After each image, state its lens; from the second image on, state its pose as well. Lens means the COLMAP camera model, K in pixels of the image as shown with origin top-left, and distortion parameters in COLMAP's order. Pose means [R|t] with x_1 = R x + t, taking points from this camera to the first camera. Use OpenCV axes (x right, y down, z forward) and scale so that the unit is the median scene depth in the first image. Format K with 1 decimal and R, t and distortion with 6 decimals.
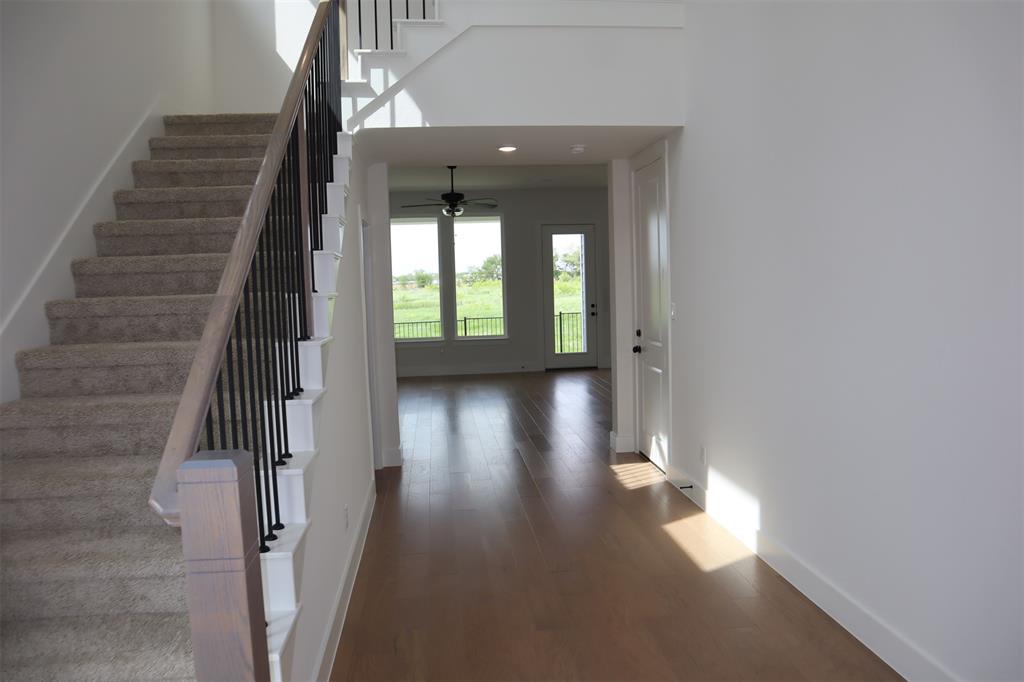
lens RADIAL K [[708.0, 0, 512.0], [0, 708.0, 341.0], [0, 0, 1]] dist [-0.104398, 0.003925]
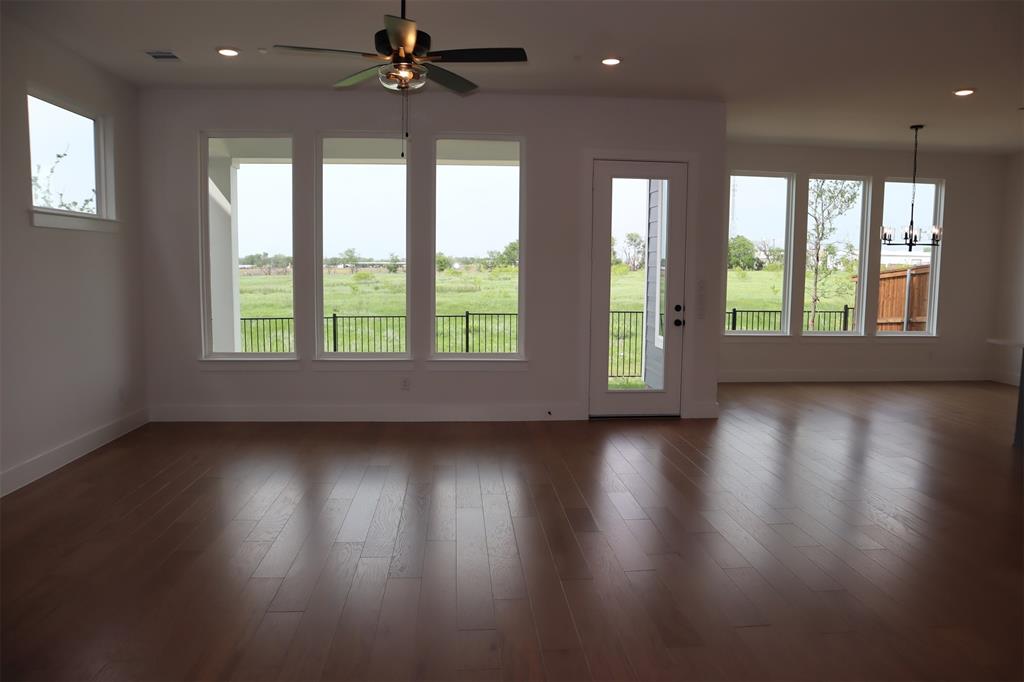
lens RADIAL K [[708.0, 0, 512.0], [0, 708.0, 341.0], [0, 0, 1]] dist [-0.104398, 0.003925]
pose [[0.998801, 0.041409, -0.026118, -0.002000], [-0.040919, 0.998982, 0.019011, -0.029029], [0.026879, -0.017920, 0.999478, 0.435161]]
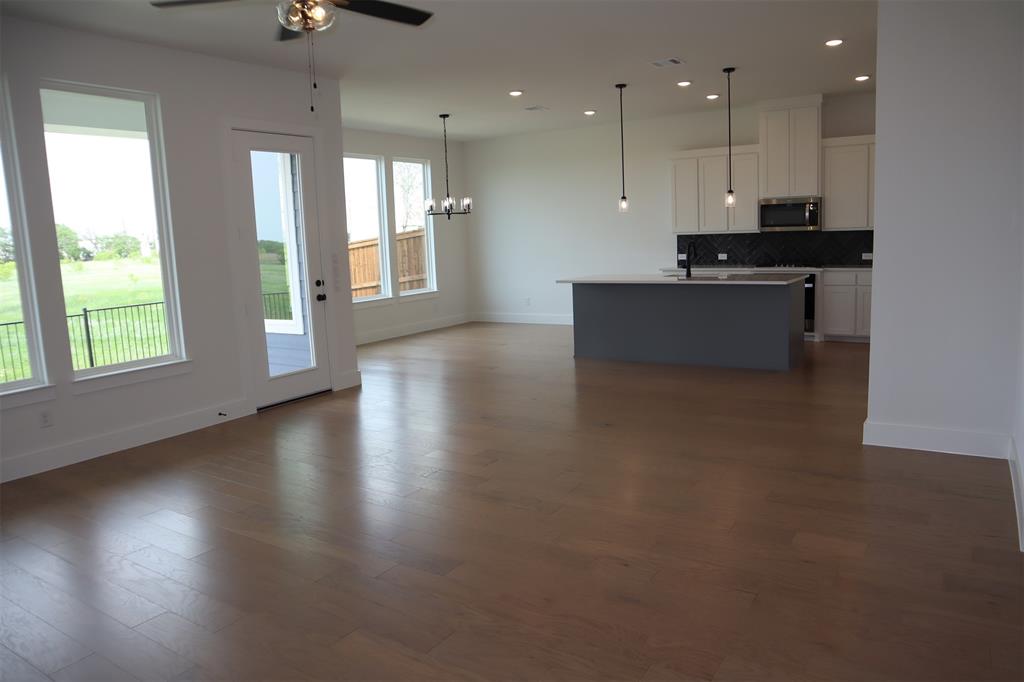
lens RADIAL K [[708.0, 0, 512.0], [0, 708.0, 341.0], [0, 0, 1]] dist [-0.104398, 0.003925]
pose [[0.630452, -0.113087, 0.767946, -0.223464], [0.094509, 0.993153, 0.068663, -0.027953], [-0.770453, 0.029289, 0.636824, 0.524815]]
